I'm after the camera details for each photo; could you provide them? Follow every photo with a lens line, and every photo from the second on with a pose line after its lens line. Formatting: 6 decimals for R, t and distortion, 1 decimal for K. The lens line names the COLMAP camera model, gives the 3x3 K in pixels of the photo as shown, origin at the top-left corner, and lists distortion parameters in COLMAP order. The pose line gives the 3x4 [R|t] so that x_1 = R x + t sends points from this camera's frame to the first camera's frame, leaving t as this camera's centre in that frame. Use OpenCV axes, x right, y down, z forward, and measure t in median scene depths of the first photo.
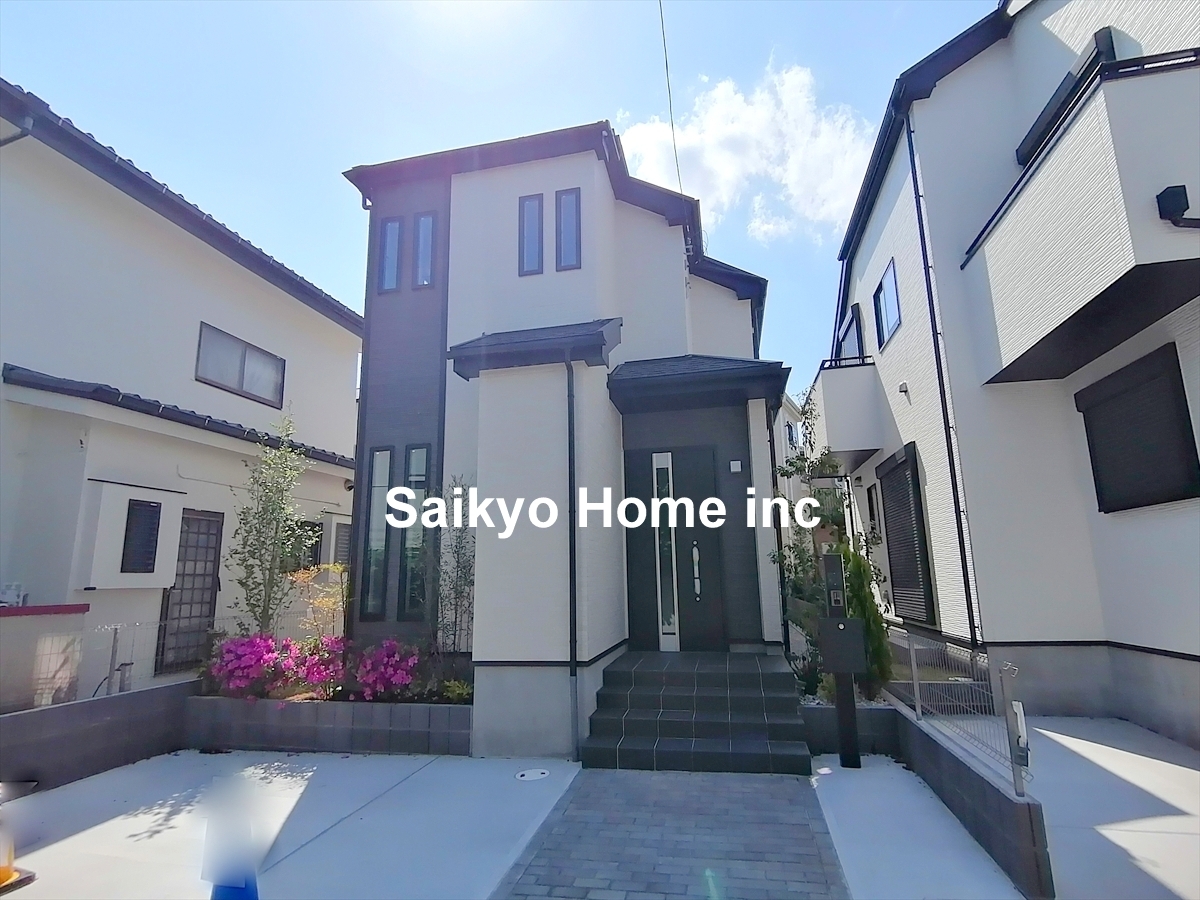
lens RADIAL K [[600.0, 0, 603.3], [0, 600.0, 479.5], [0, 0, 1]] dist [0.010516, -0.016054]
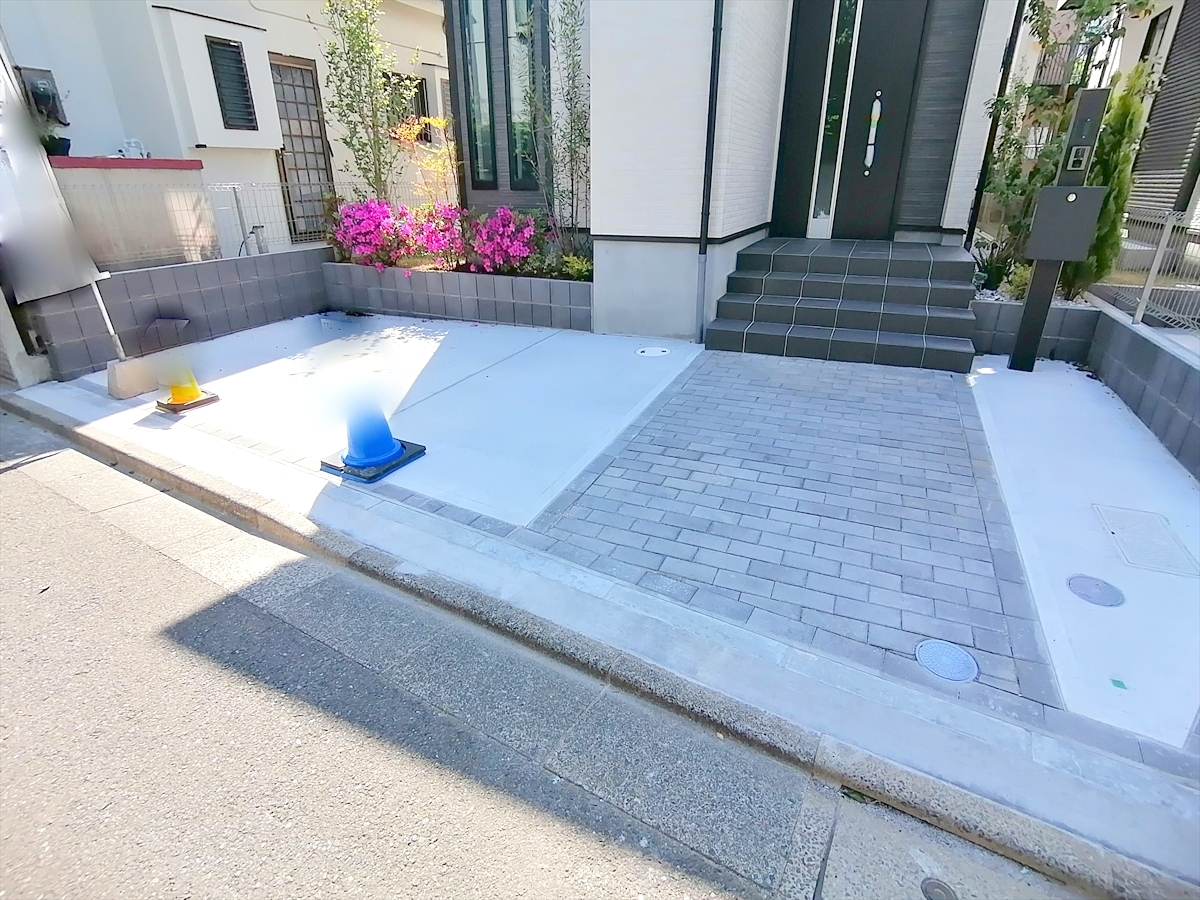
lens RADIAL K [[600.0, 0, 599.5], [0, 600.0, 444.6], [0, 0, 1]] dist [0.010516, -0.016054]
pose [[0.976528, 0.099736, -0.190906, -0.001924], [0.022108, 0.835237, 0.549446, 0.068786], [0.214251, -0.540770, 0.813427, 0.094520]]
